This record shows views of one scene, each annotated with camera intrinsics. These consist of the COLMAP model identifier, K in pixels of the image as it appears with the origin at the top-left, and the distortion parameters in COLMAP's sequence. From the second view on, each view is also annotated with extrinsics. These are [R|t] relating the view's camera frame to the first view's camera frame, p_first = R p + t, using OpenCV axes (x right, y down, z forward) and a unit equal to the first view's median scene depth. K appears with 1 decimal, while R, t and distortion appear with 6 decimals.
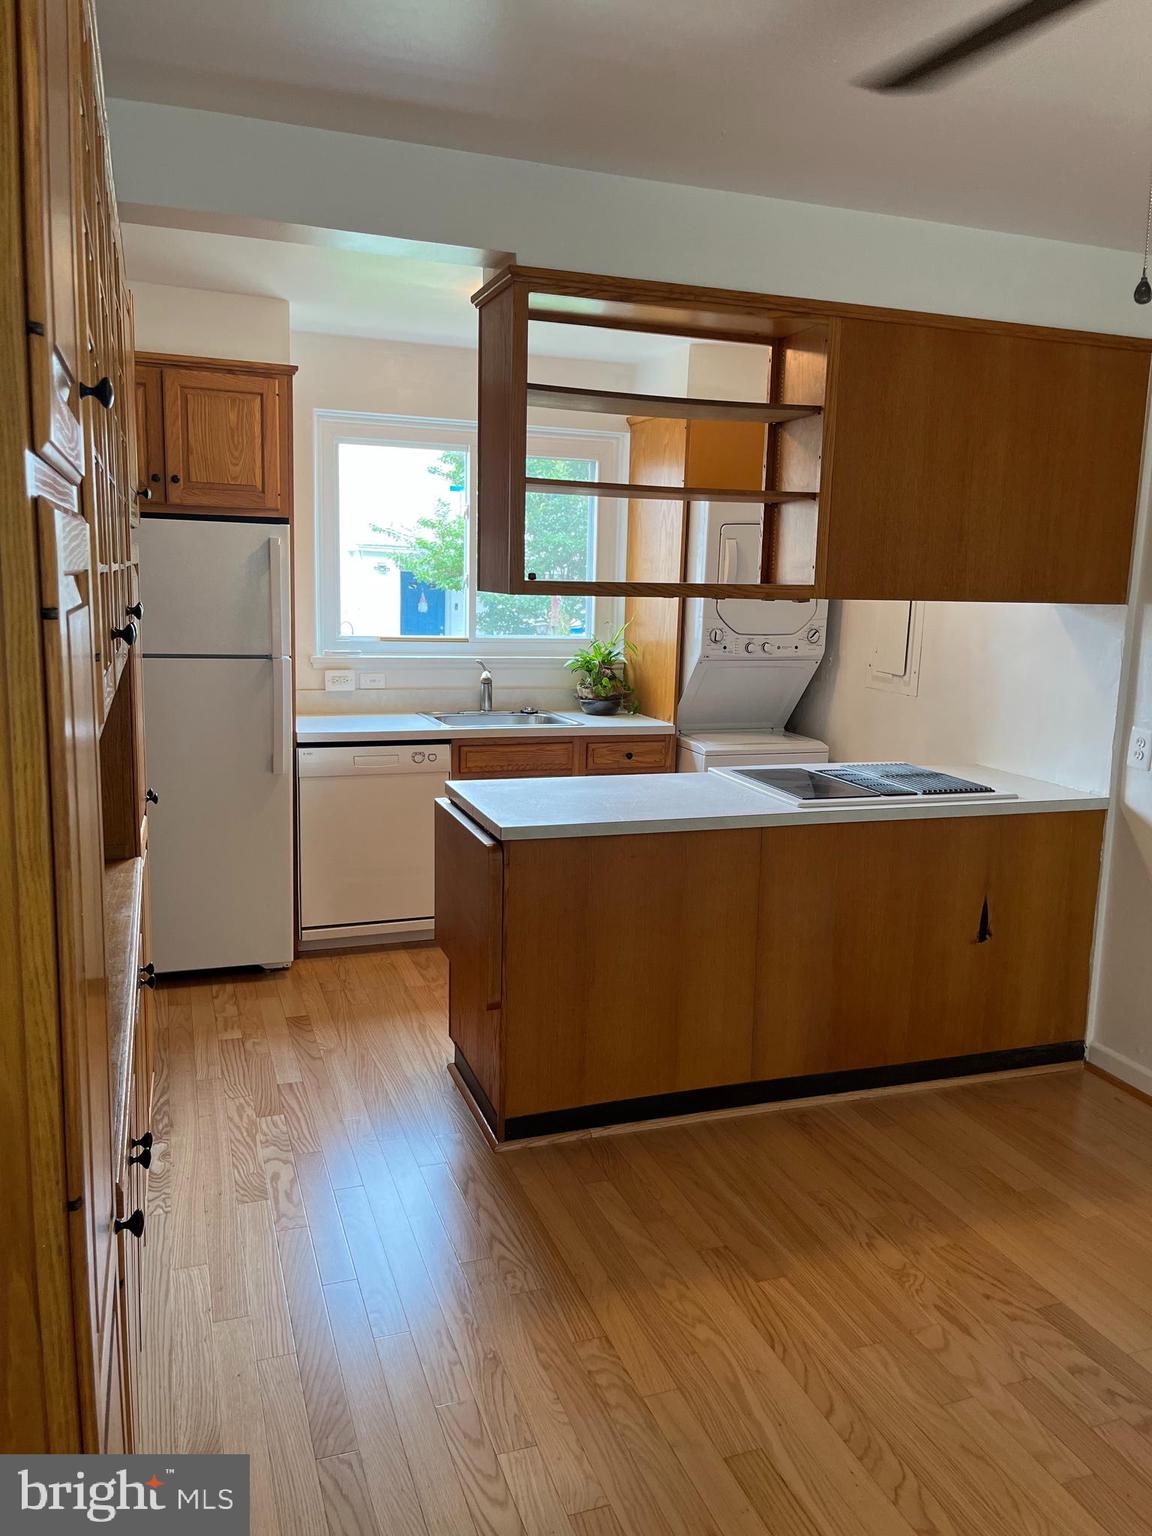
lens RADIAL K [[1178.8, 0, 571.0], [0, 1178.8, 767.6], [0, 0, 1]] dist [0.042007, -0.069482]
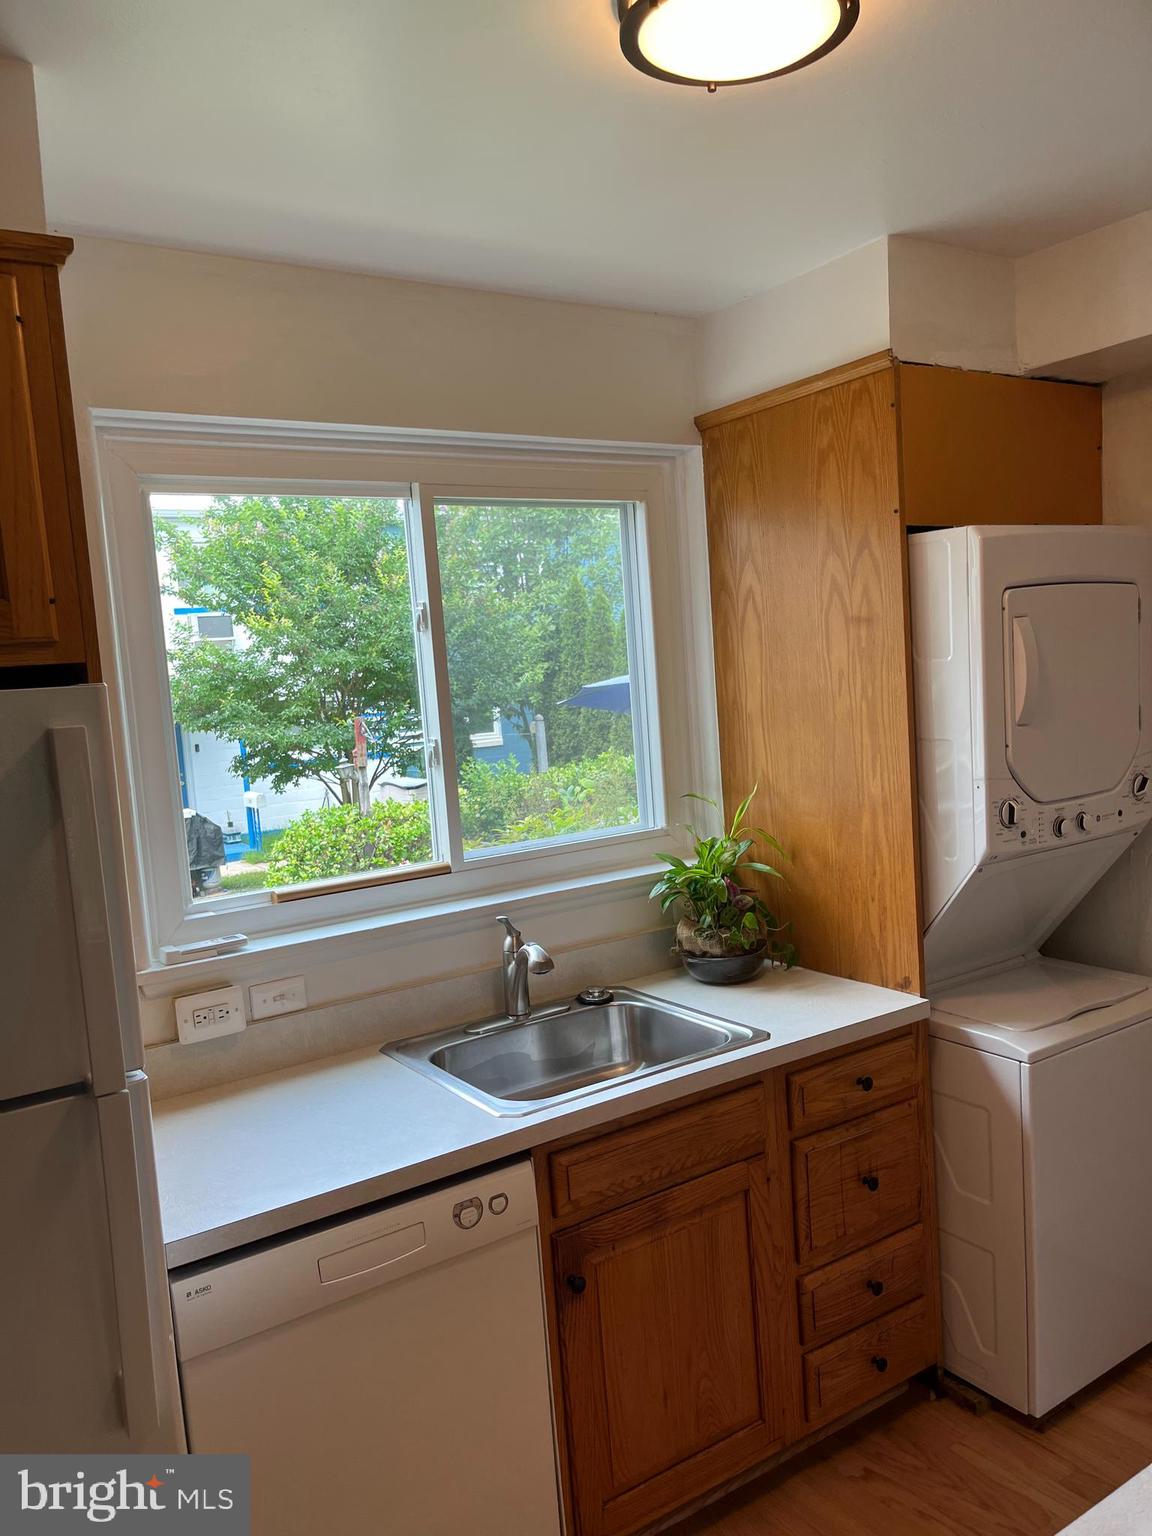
lens RADIAL K [[1178.8, 0, 571.0], [0, 1178.8, 767.6], [0, 0, 1]] dist [0.042007, -0.069482]
pose [[0.965853, -0.118369, 0.230470, -0.150912], [0.137818, 0.987970, -0.070148, -0.111396], [-0.219394, 0.099516, 0.970548, 0.516263]]
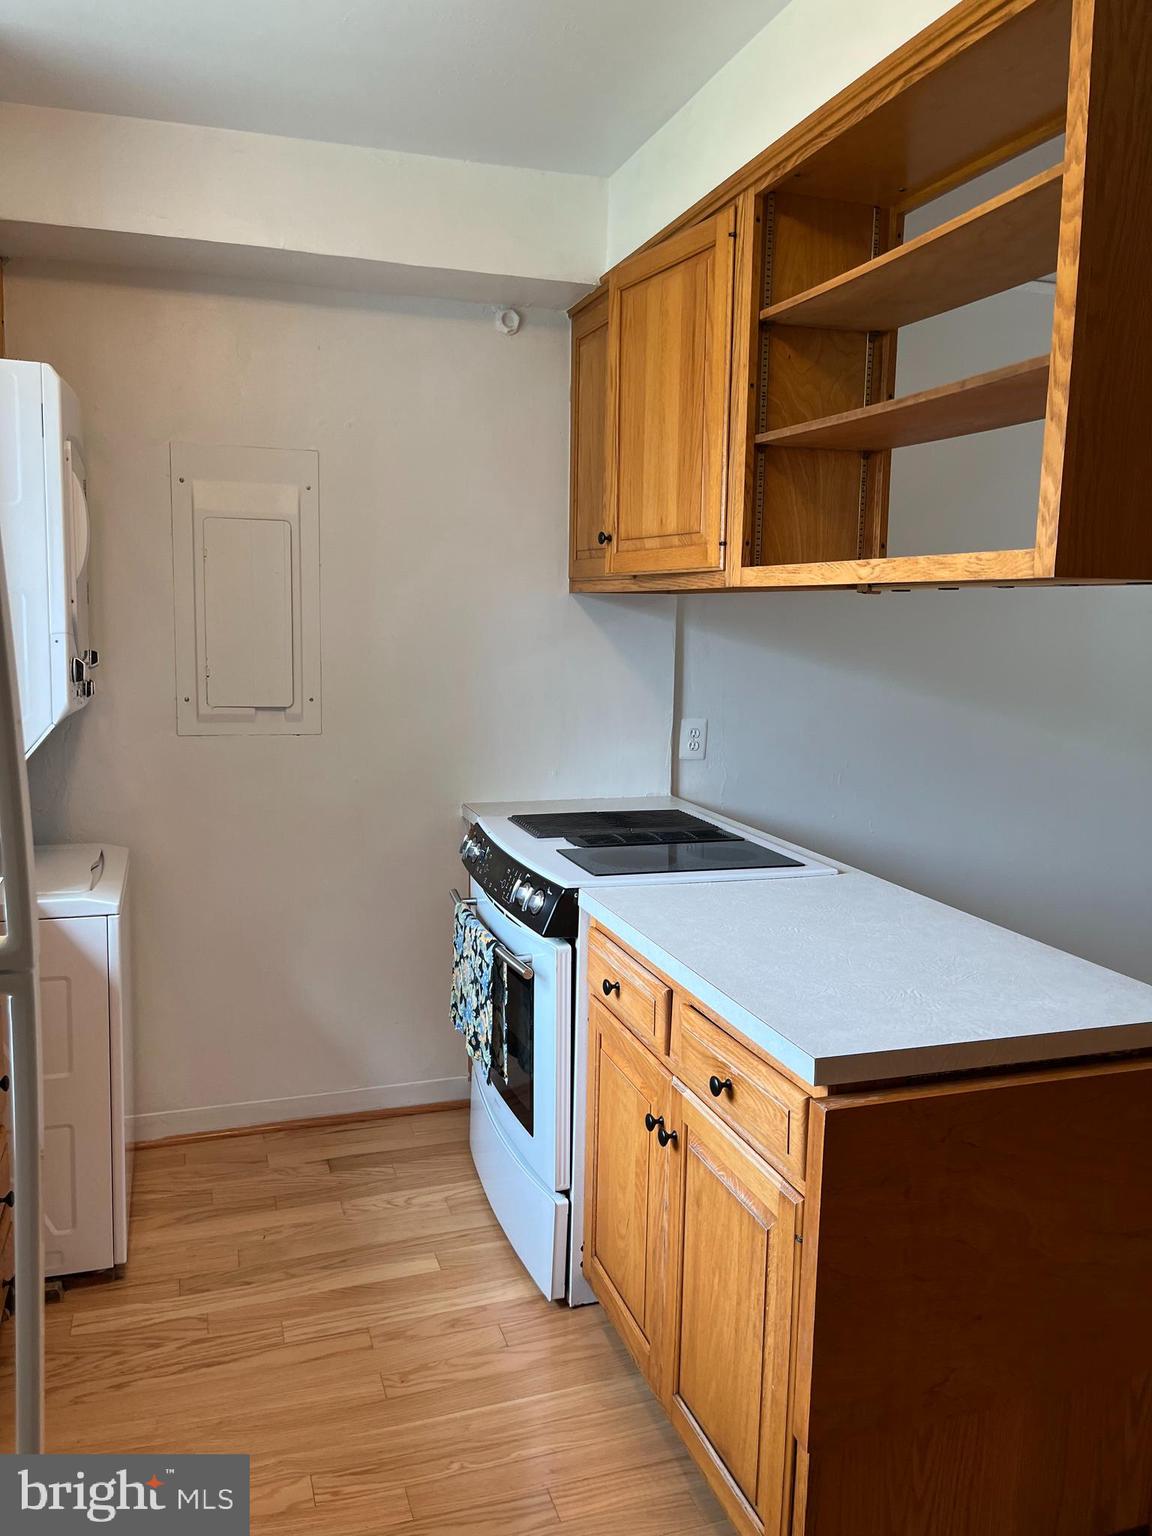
lens RADIAL K [[1178.8, 0, 571.0], [0, 1178.8, 767.6], [0, 0, 1]] dist [0.042007, -0.069482]
pose [[0.018749, -0.164851, 0.986140, -0.328838], [0.152531, 0.975240, 0.160129, -0.110837], [-0.988121, 0.147415, 0.043430, 0.719863]]
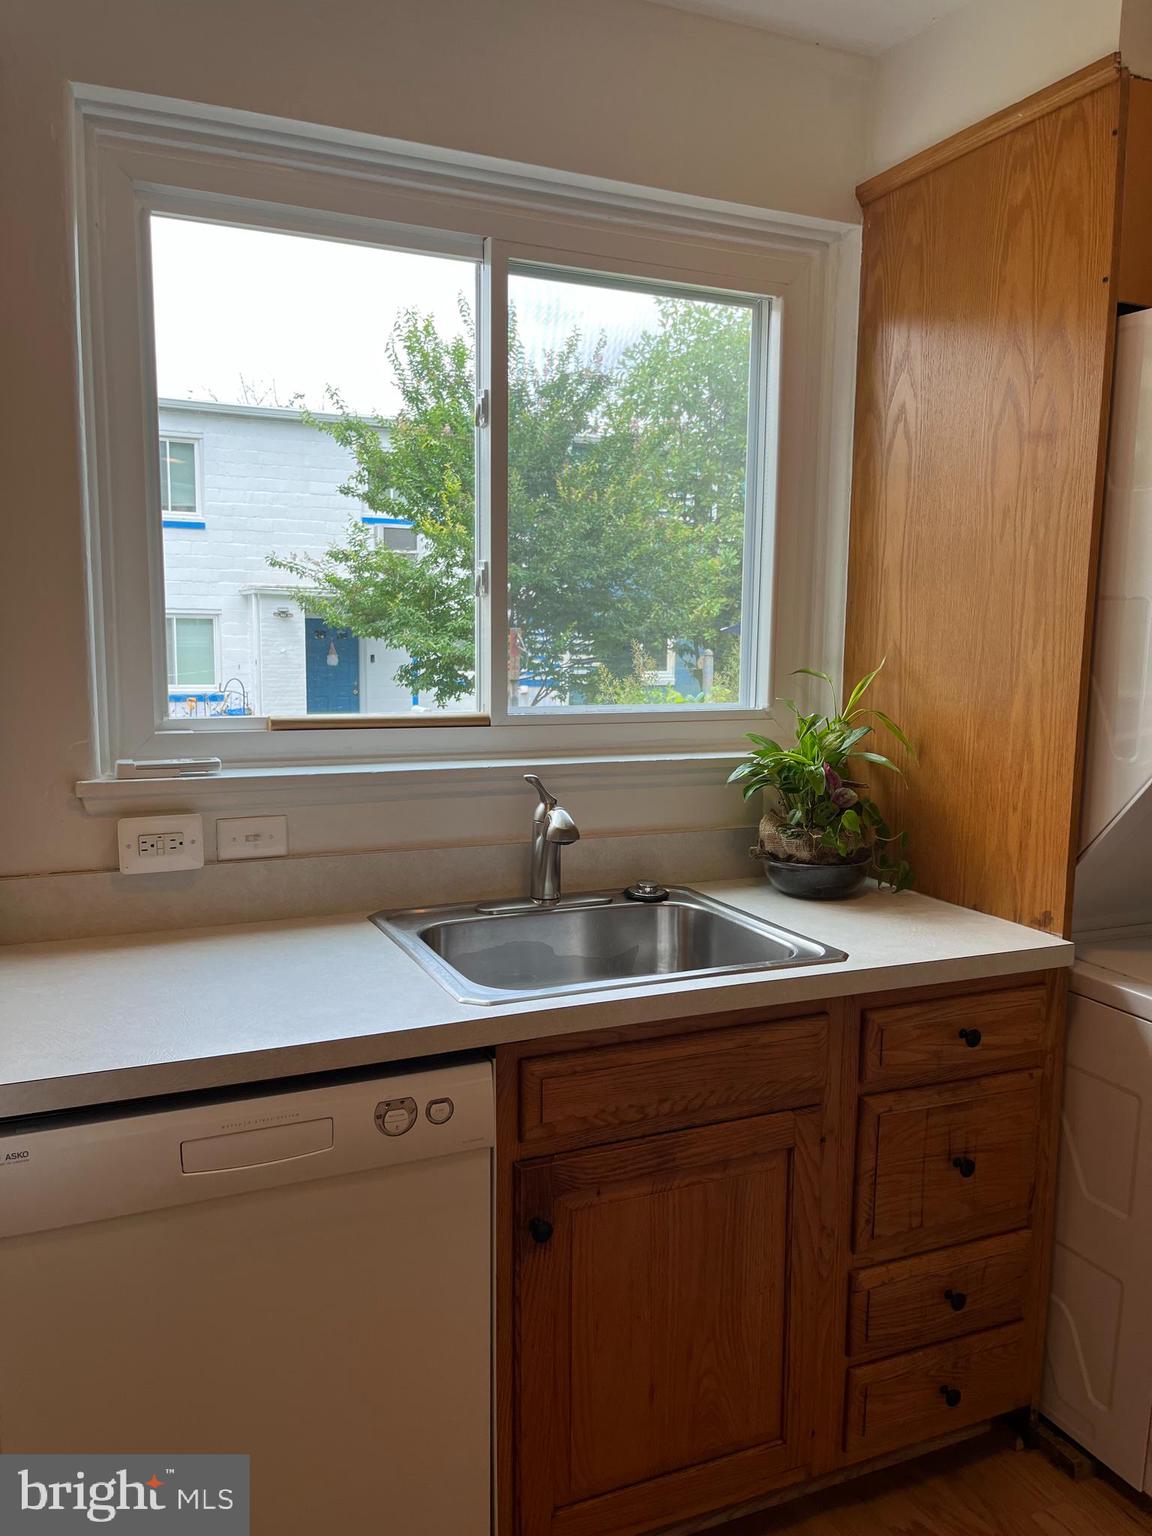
lens RADIAL K [[1178.8, 0, 571.0], [0, 1178.8, 767.6], [0, 0, 1]] dist [0.042007, -0.069482]
pose [[0.996752, -0.024702, 0.076651, -0.093034], [0.027976, 0.998728, -0.041937, -0.075769], [-0.075518, 0.043946, 0.996176, 0.604249]]
